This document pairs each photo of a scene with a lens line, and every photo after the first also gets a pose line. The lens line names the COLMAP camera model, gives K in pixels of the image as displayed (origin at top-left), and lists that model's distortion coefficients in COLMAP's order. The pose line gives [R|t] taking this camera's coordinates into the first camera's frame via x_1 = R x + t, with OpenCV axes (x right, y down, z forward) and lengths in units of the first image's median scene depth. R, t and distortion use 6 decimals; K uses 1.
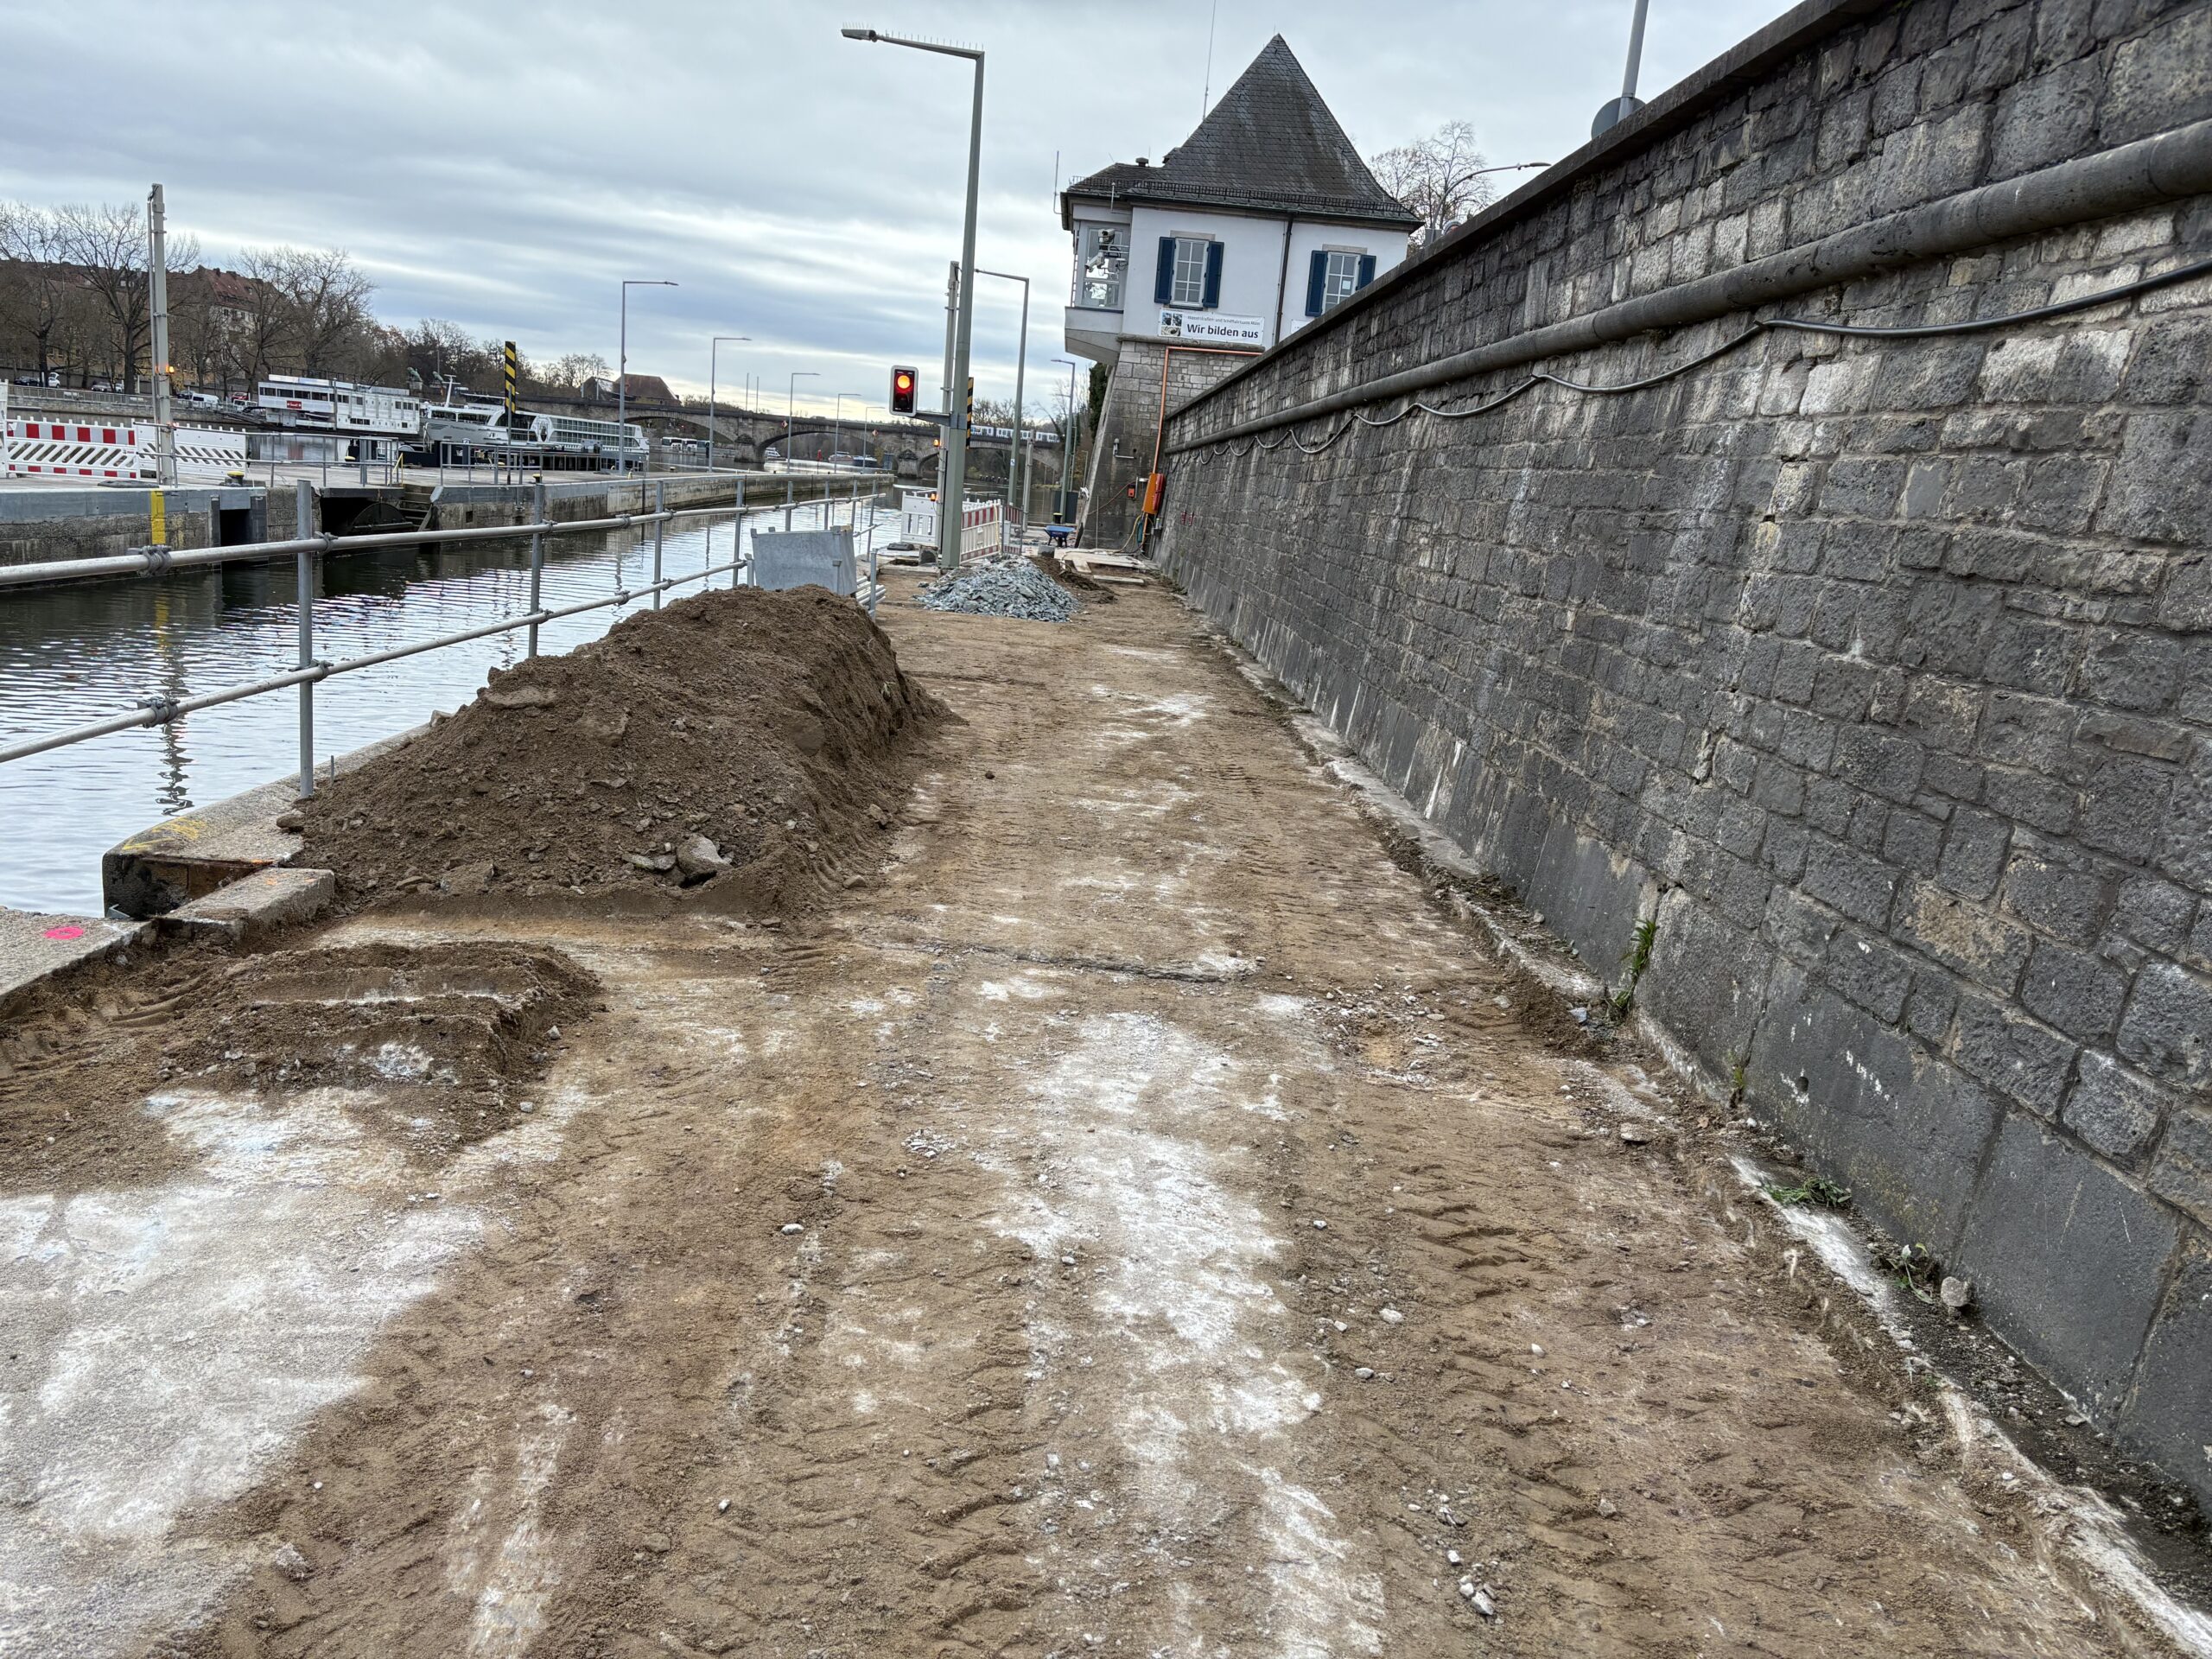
lens RADIAL K [[1791.6, 0, 1100.4], [0, 1791.6, 845.0], [0, 0, 1]] dist [0.054135, -0.034901]
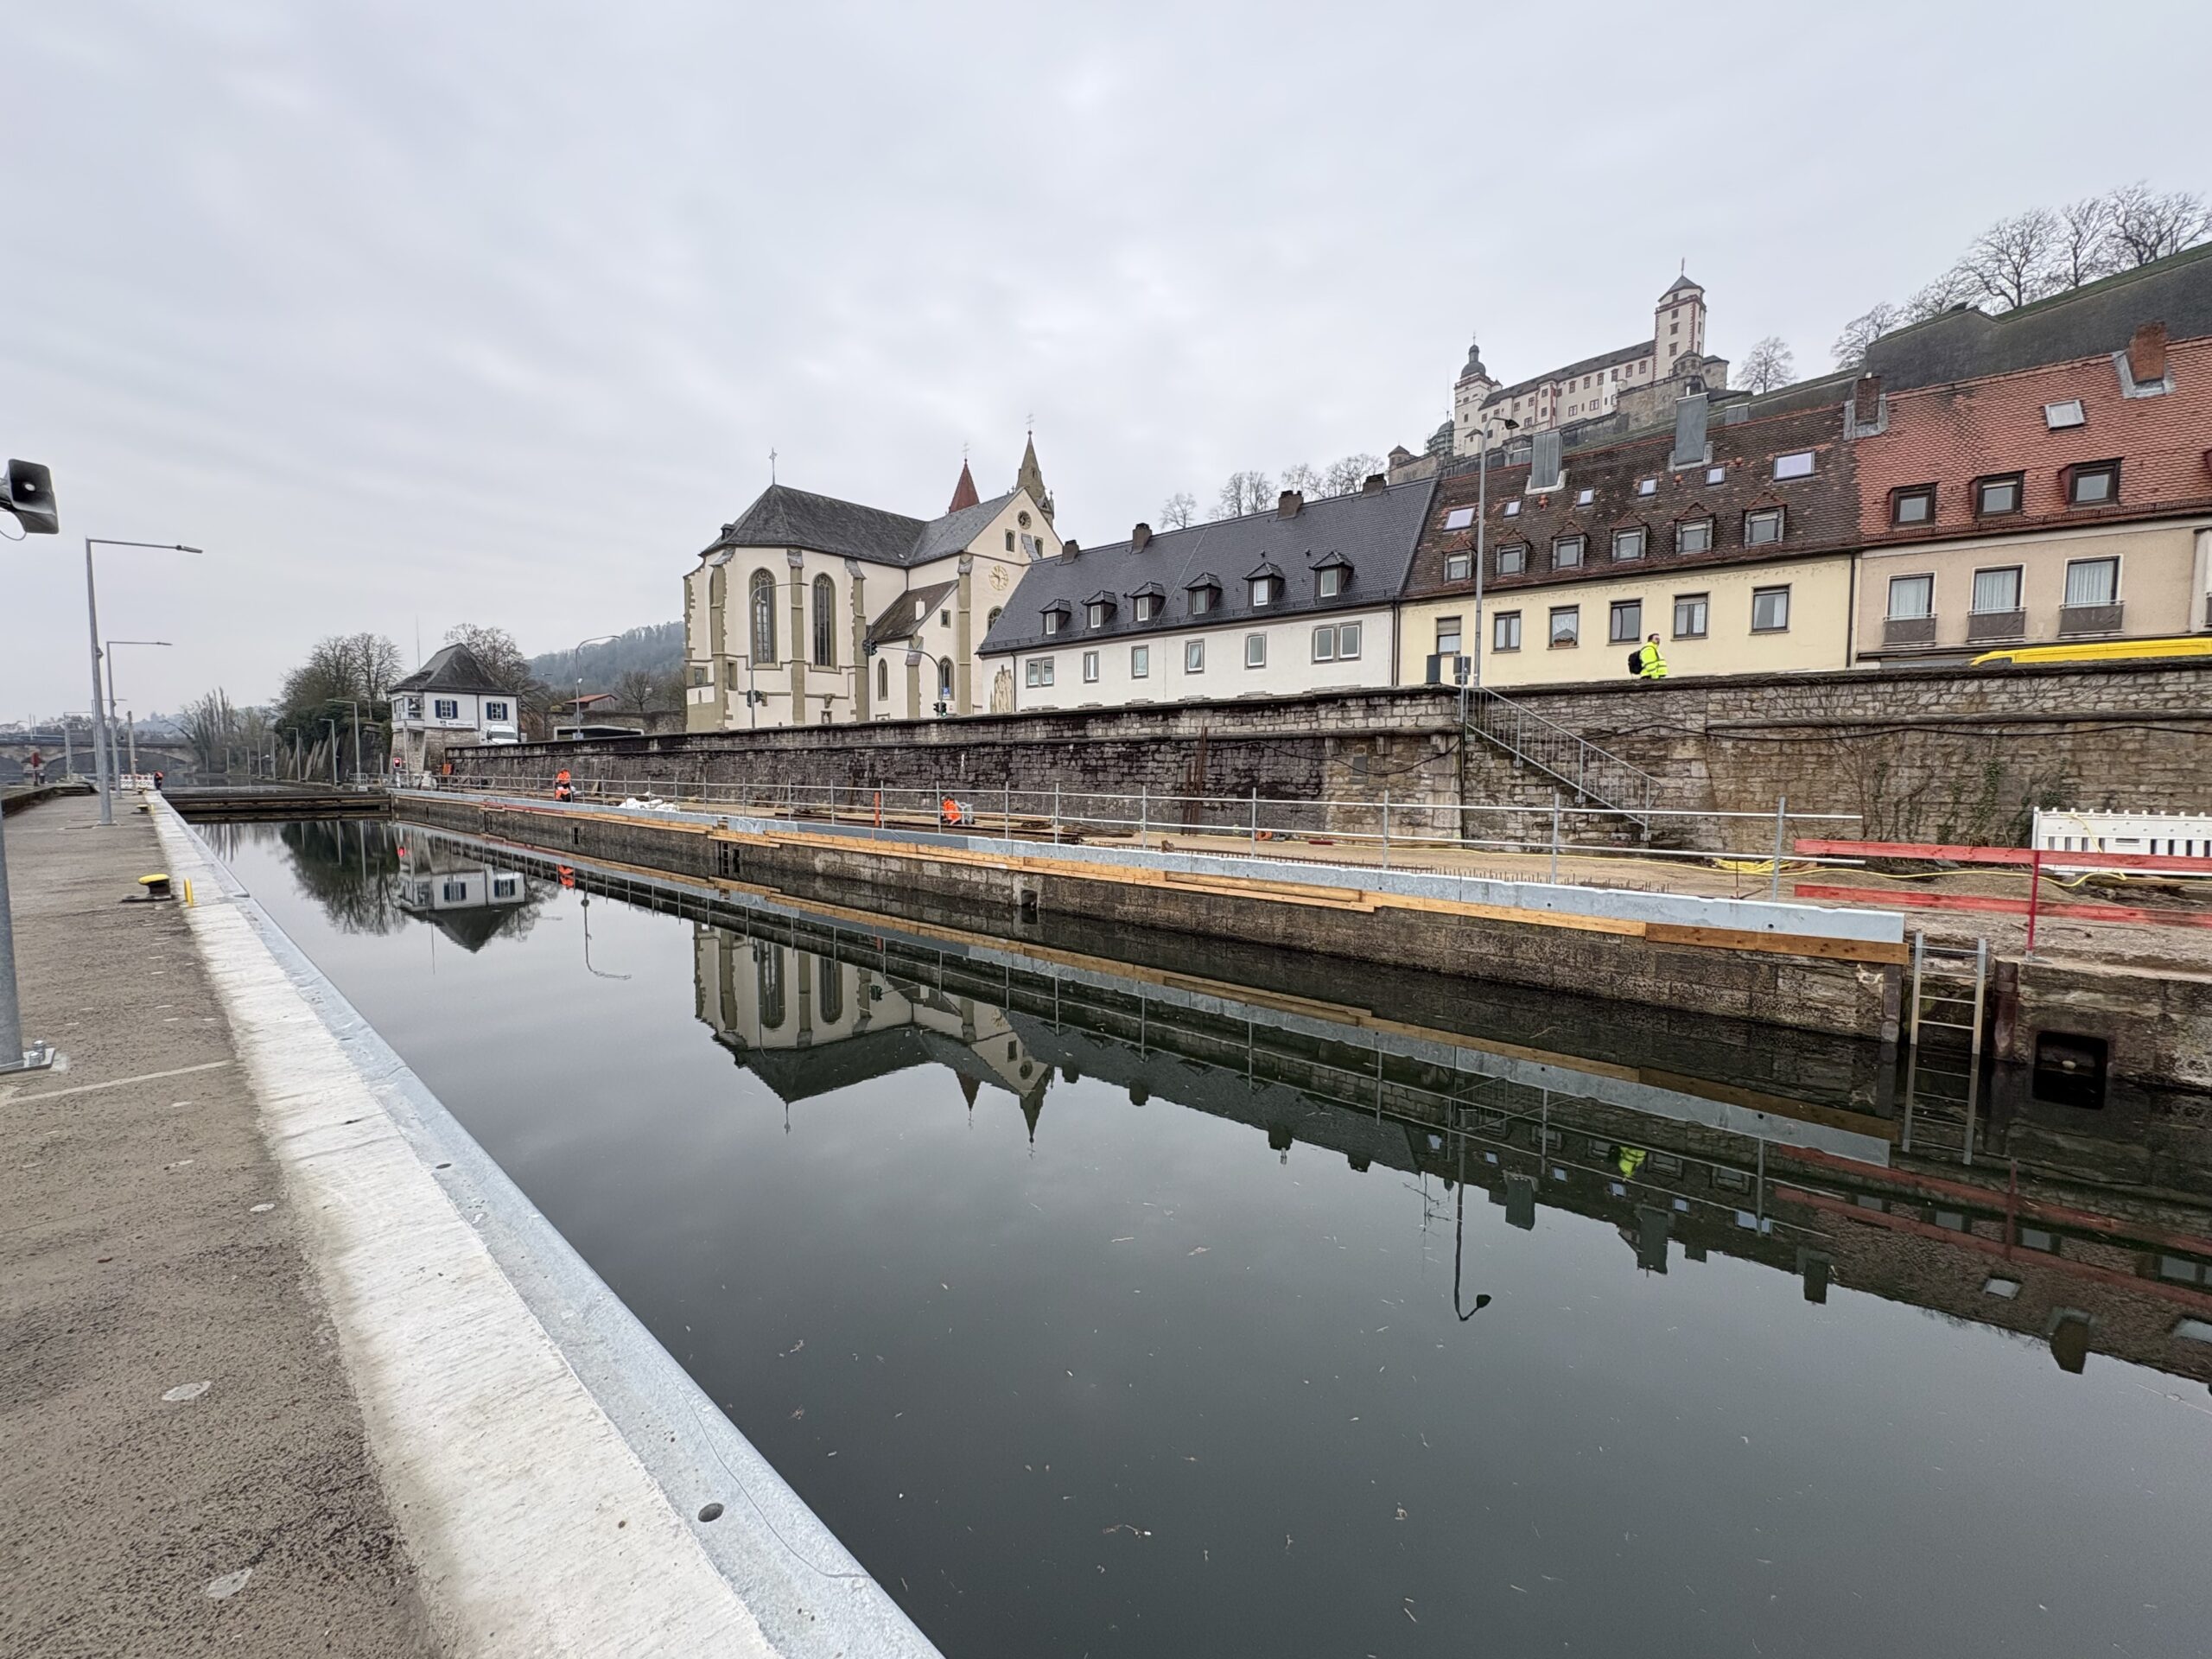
lens RADIAL K [[899.0, 0, 1102.6], [0, 899.0, 822.5], [0, 0, 1]] dist [-0.003012, 0.001032]
pose [[0.692343, -0.120899, 0.711368, -0.346135], [0.194974, 0.980536, -0.023114, 0.200580], [-0.694727, 0.154701, 0.702440, -1.132477]]
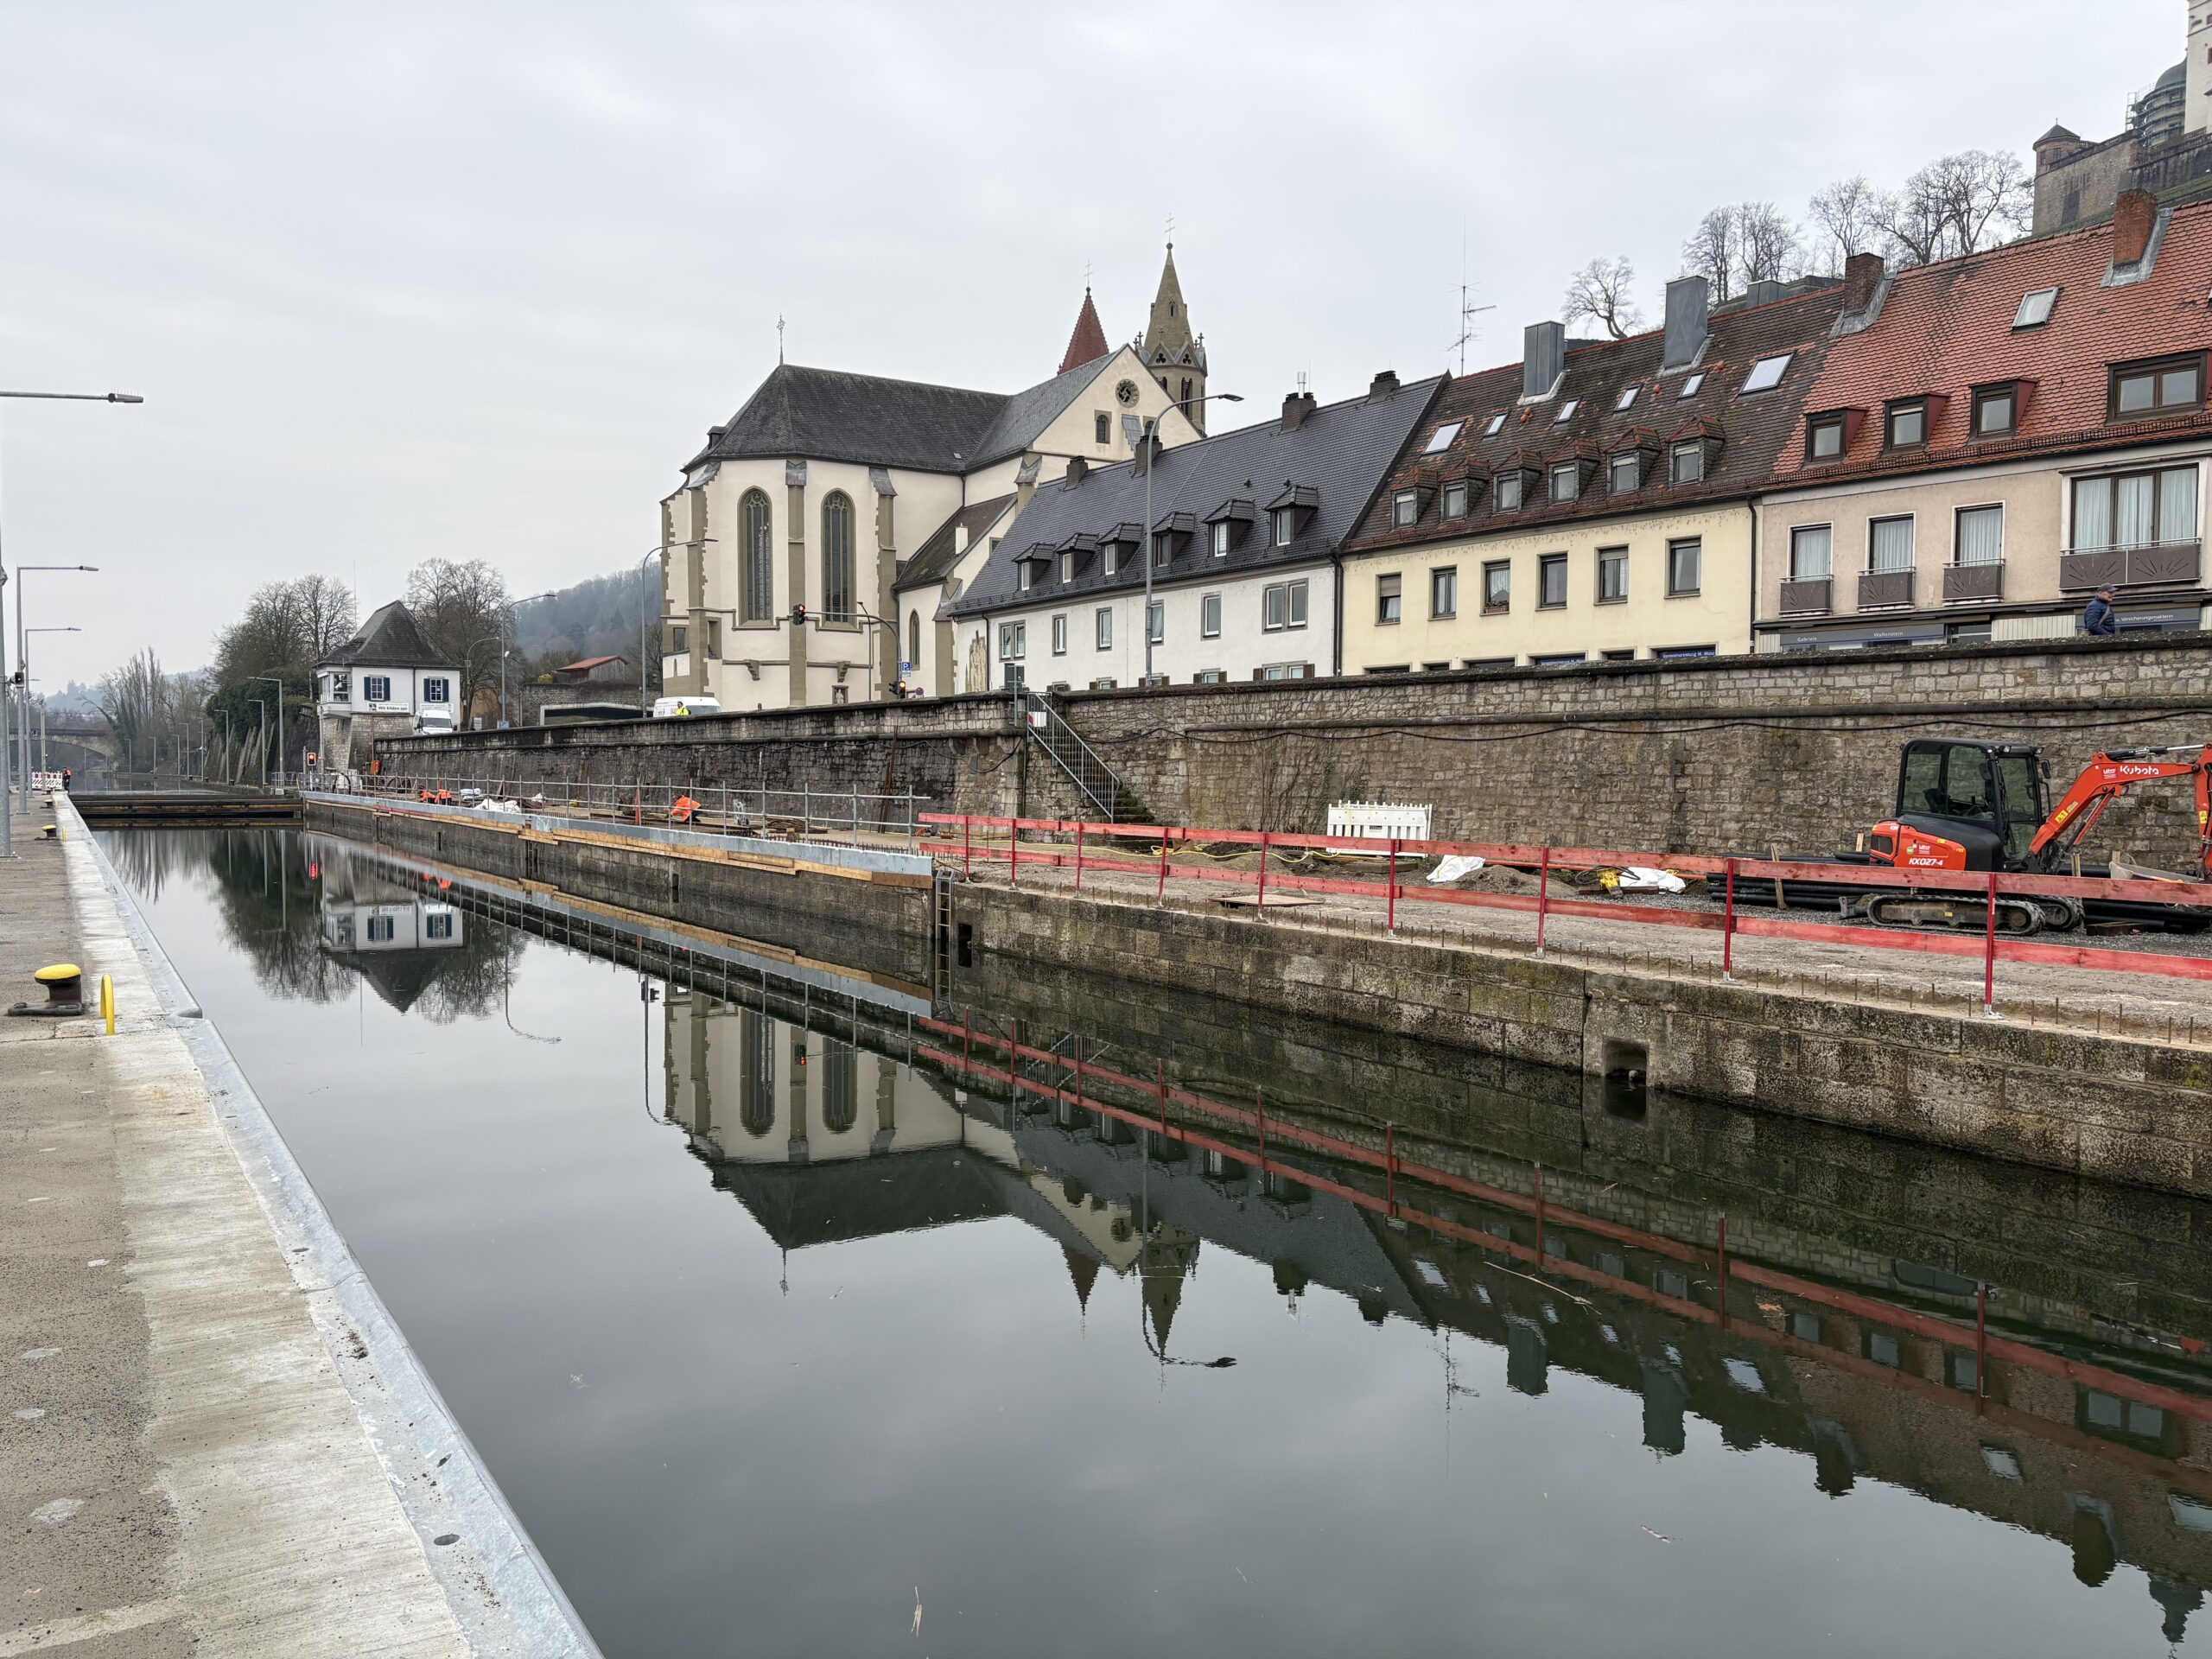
lens RADIAL K [[1791.6, 0, 1119.6], [0, 1791.6, 837.3], [0, 0, 1]] dist [0.054135, -0.034901]
pose [[0.868267, -0.095293, 0.486859, -0.329931], [0.161940, 0.982063, -0.096585, 0.352918], [-0.468922, 0.162703, 0.868124, -1.878621]]
